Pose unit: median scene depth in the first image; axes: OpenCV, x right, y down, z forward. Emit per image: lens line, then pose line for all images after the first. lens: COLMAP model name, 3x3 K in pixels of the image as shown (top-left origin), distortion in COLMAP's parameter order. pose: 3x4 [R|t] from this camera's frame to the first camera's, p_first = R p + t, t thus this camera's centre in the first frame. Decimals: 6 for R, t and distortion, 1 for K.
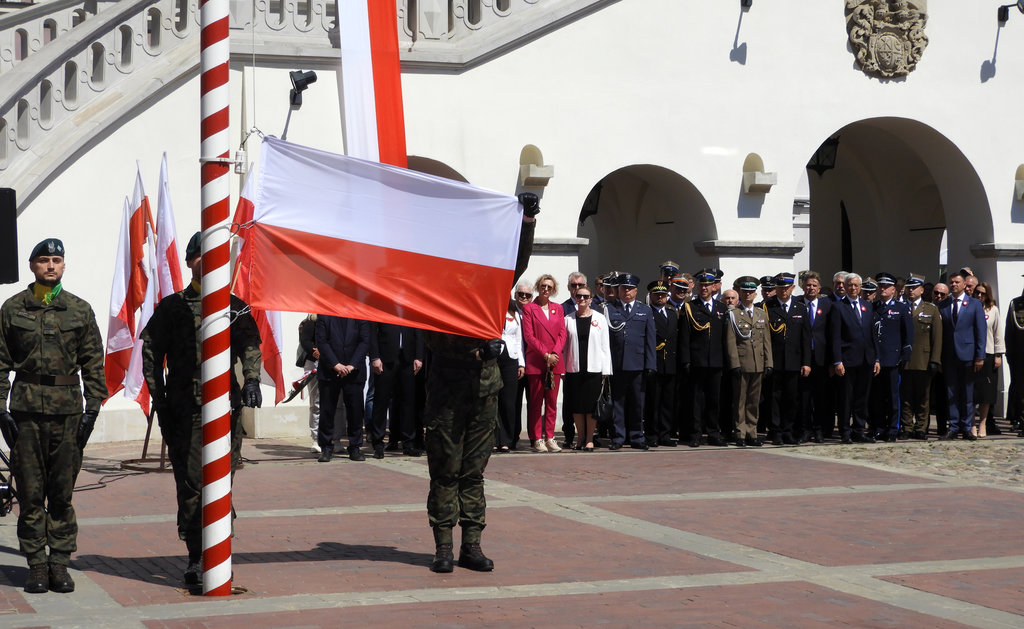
lens RADIAL K [[1903.0, 0, 512.0], [0, 1903.0, 314.5], [0, 0, 1]] dist [-0.001992, 0.049251]
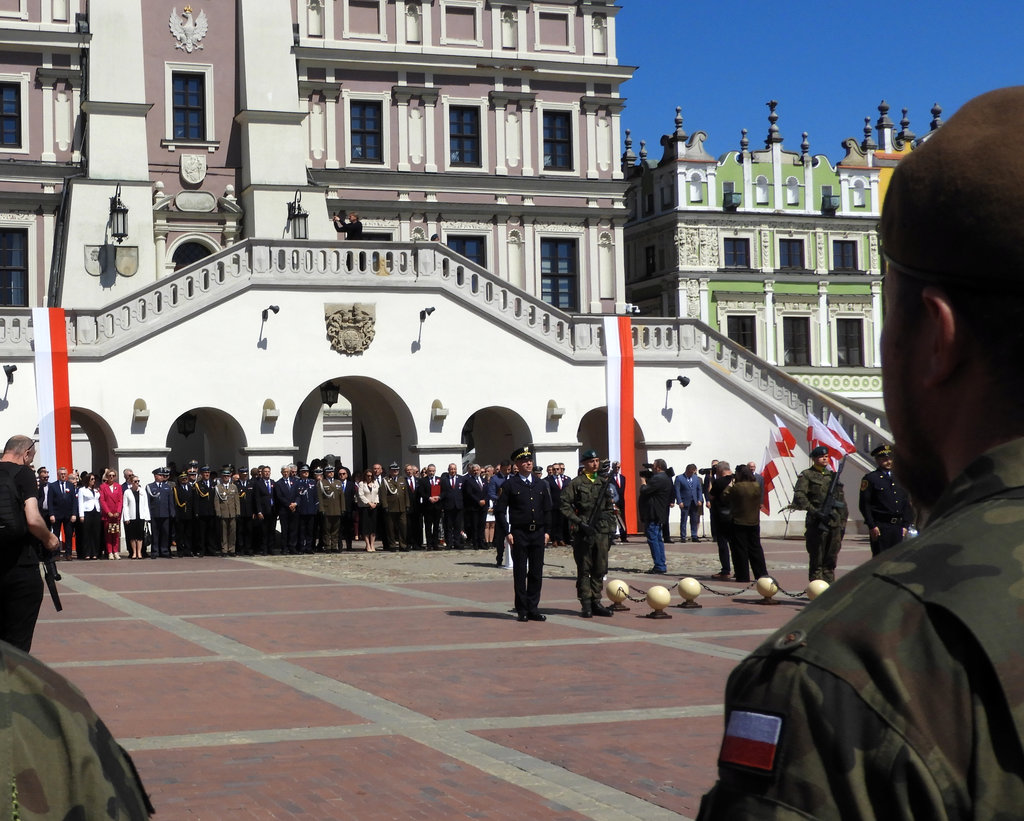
lens RADIAL K [[1939.8, 0, 512.0], [0, 1939.8, 410.5], [0, 0, 1]] dist [-0.077089, -0.137113]
pose [[0.992014, -0.021851, -0.124221, 0.605842], [0.016245, 0.998811, -0.045958, 0.015542], [0.125078, 0.043573, 0.991190, -0.829008]]
